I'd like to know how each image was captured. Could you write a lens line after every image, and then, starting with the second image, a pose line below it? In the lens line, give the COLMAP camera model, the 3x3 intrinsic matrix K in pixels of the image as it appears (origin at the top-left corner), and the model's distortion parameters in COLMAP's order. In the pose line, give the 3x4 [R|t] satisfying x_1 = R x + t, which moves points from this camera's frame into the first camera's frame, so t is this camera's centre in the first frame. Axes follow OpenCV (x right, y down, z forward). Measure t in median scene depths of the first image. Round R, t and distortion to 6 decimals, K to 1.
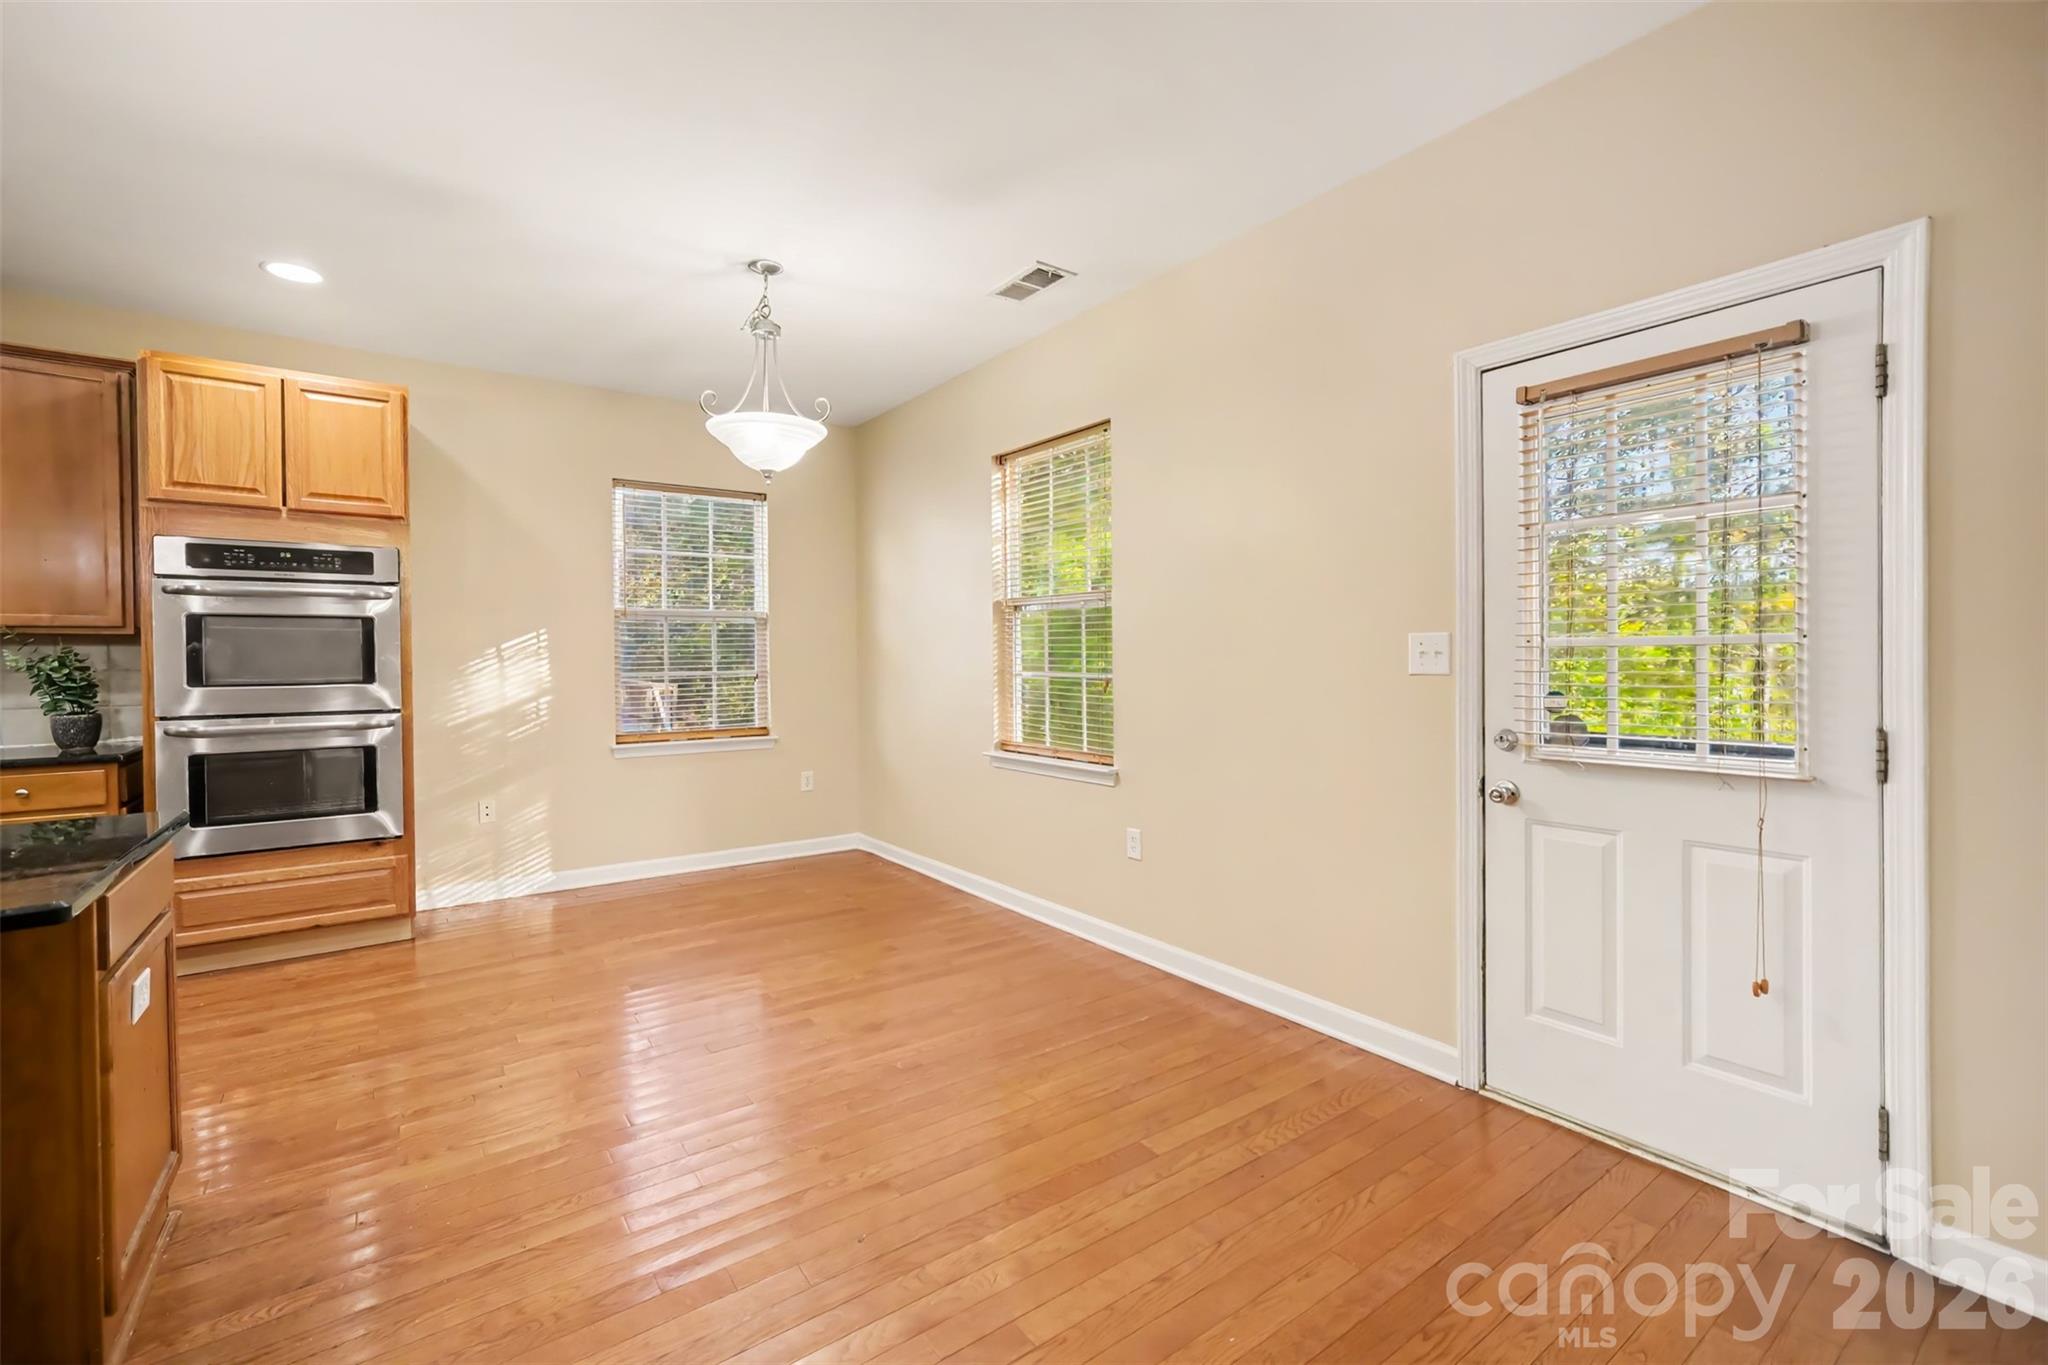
lens RADIAL K [[881.6, 0, 1016.5], [0, 881.6, 673.8], [0, 0, 1]] dist [0.012970, 0.000432]
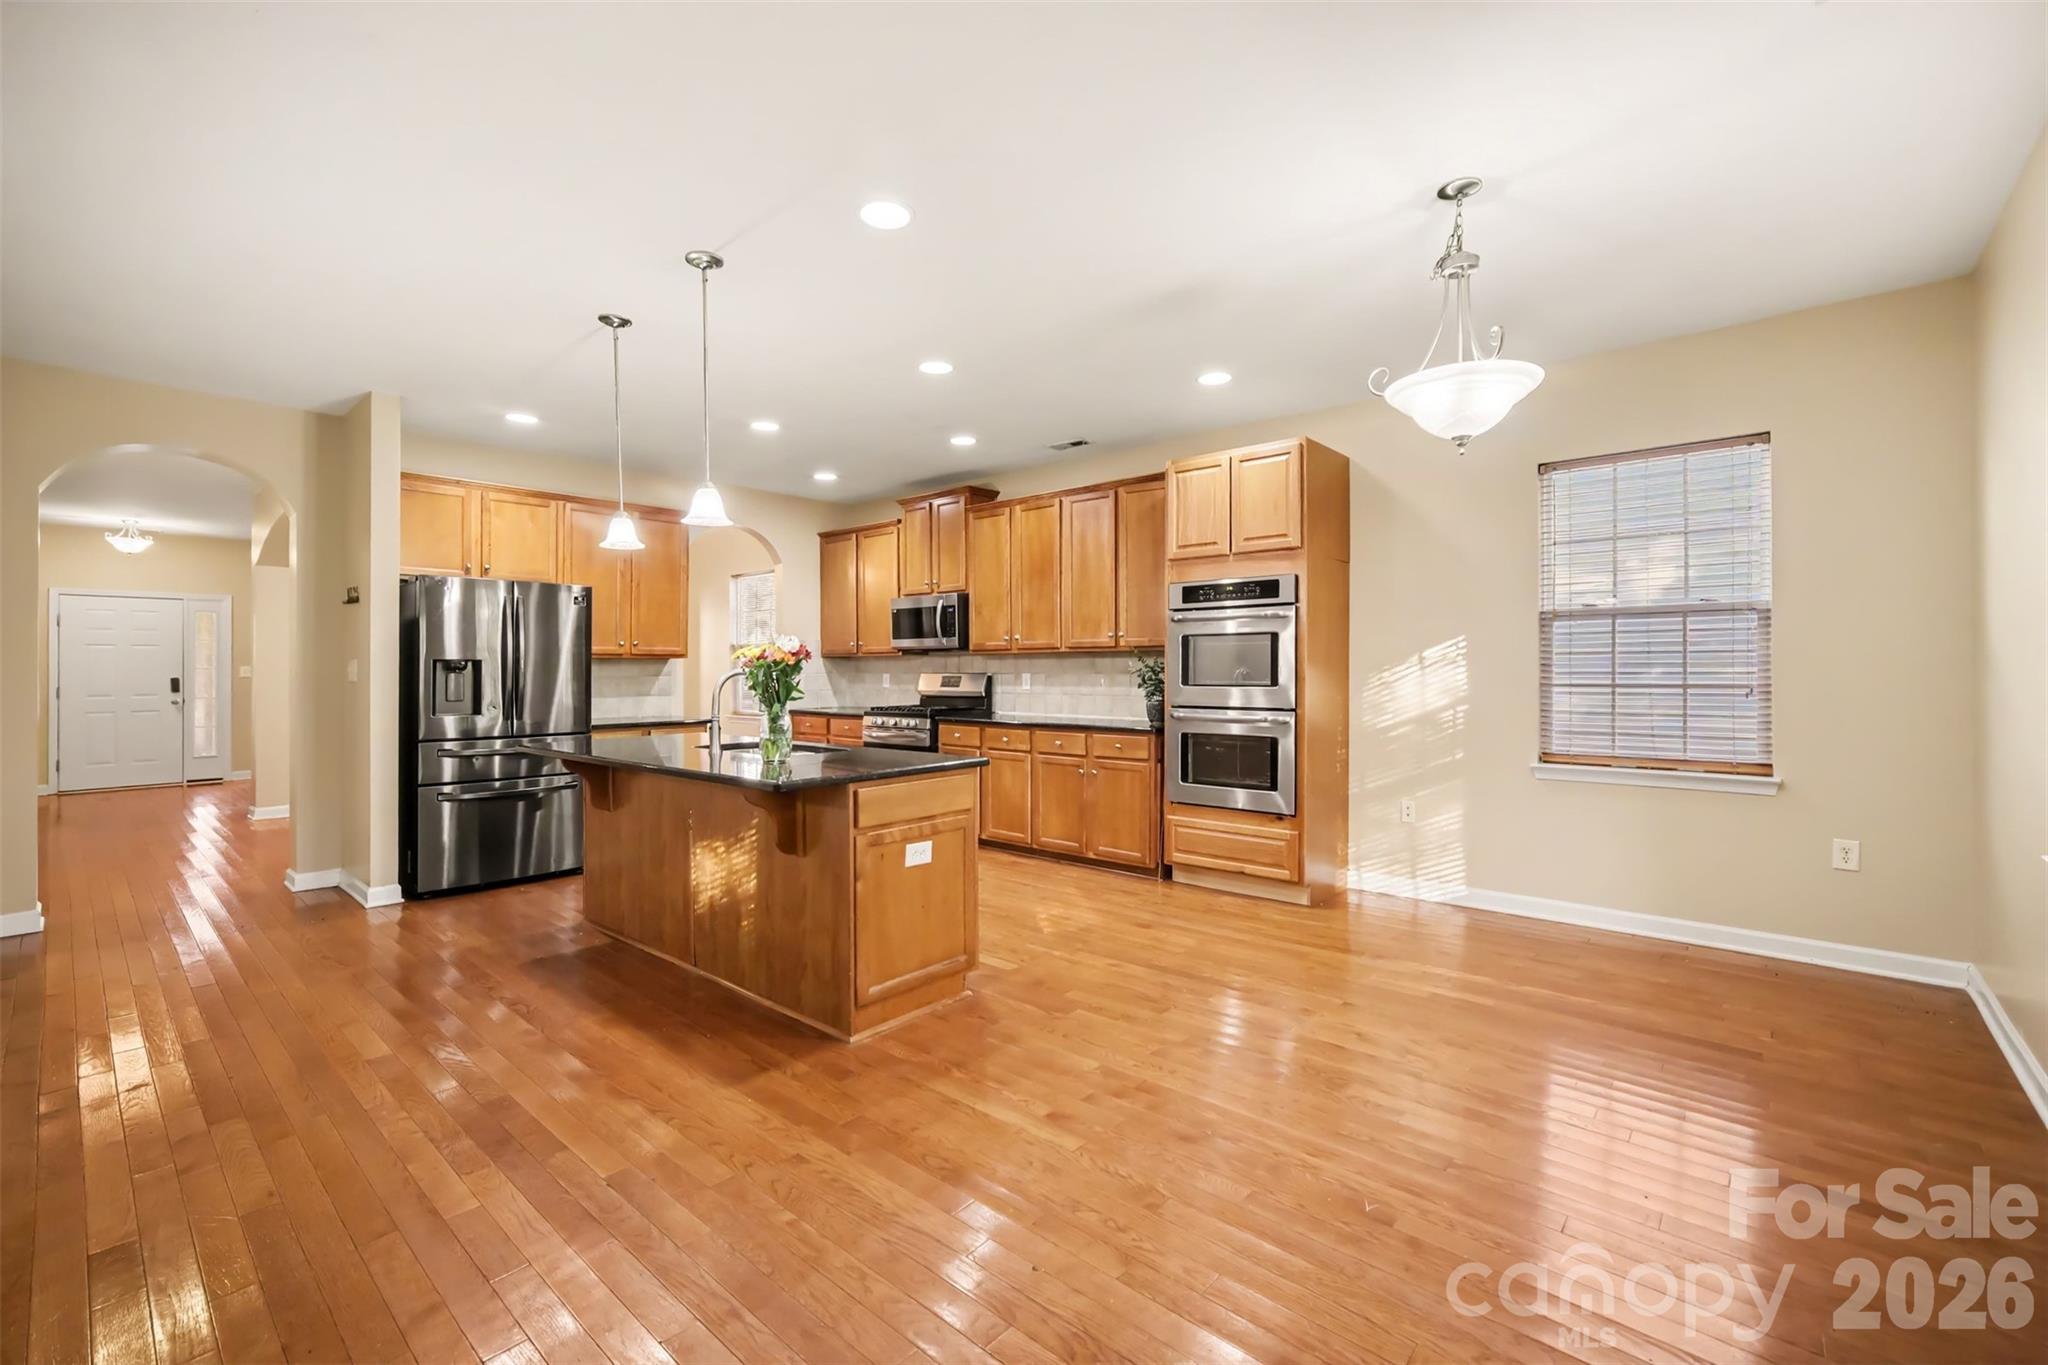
lens RADIAL K [[881.6, 0, 1022.2], [0, 881.6, 673.5], [0, 0, 1]] dist [0.012970, 0.000432]
pose [[0.238945, 0.009834, -0.970983, 0.375859], [-0.016309, 0.999848, 0.006113, -0.008787], [0.970896, 0.014375, 0.239069, 0.369696]]
